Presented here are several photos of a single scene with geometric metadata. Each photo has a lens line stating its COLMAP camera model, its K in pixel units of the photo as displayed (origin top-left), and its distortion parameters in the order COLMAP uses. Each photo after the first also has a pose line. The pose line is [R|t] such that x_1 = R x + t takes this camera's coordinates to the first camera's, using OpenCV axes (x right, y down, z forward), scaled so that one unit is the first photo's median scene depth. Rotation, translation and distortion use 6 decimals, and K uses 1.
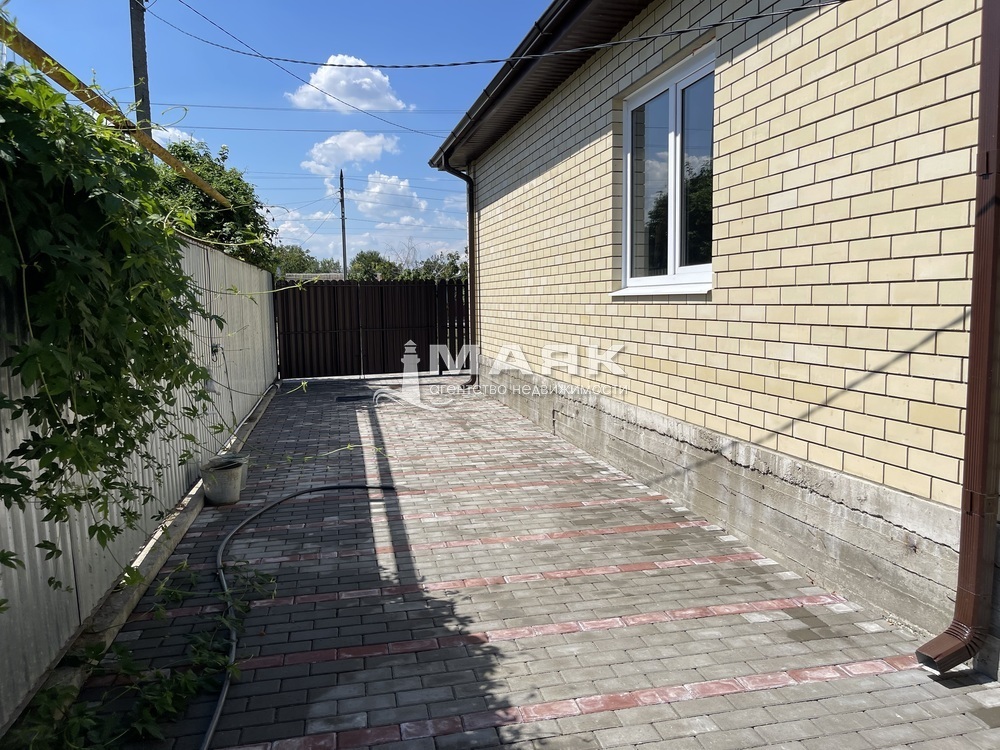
lens RADIAL K [[759.5, 0, 503.7], [0, 759.5, 377.6], [0, 0, 1]] dist [0.052800, -0.054736]
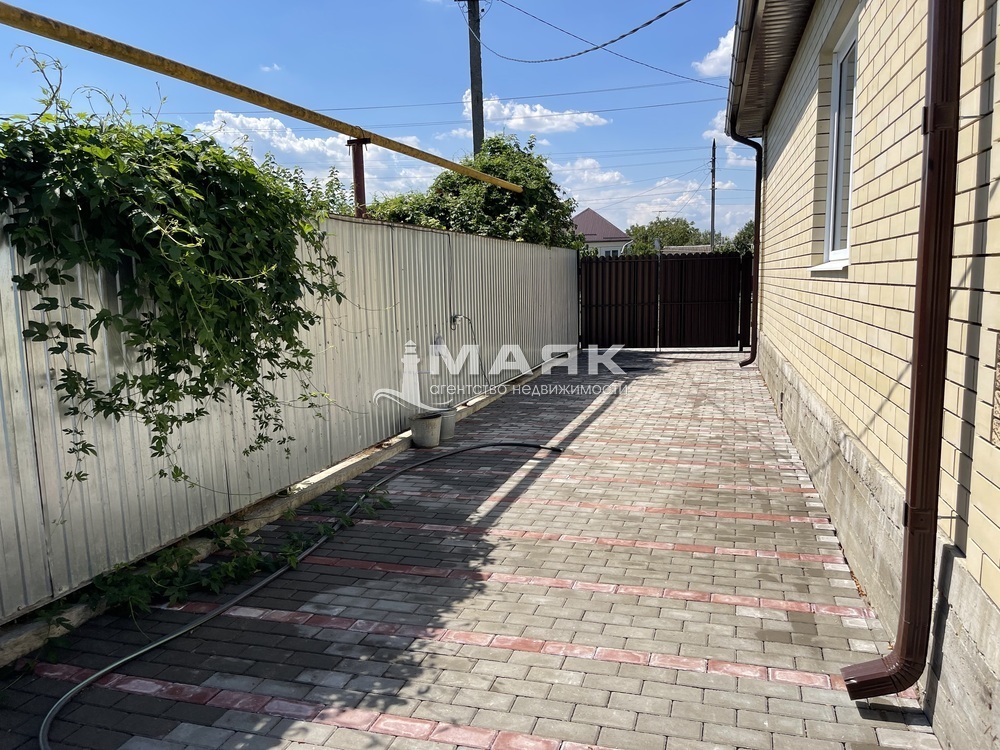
lens RADIAL K [[759.5, 0, 501.7], [0, 759.5, 372.6], [0, 0, 1]] dist [0.052800, -0.054736]
pose [[0.877496, 0.059467, -0.475882, 0.367059], [-0.045288, 0.998123, 0.041219, -0.008506], [0.477440, -0.014618, 0.878543, 0.010041]]
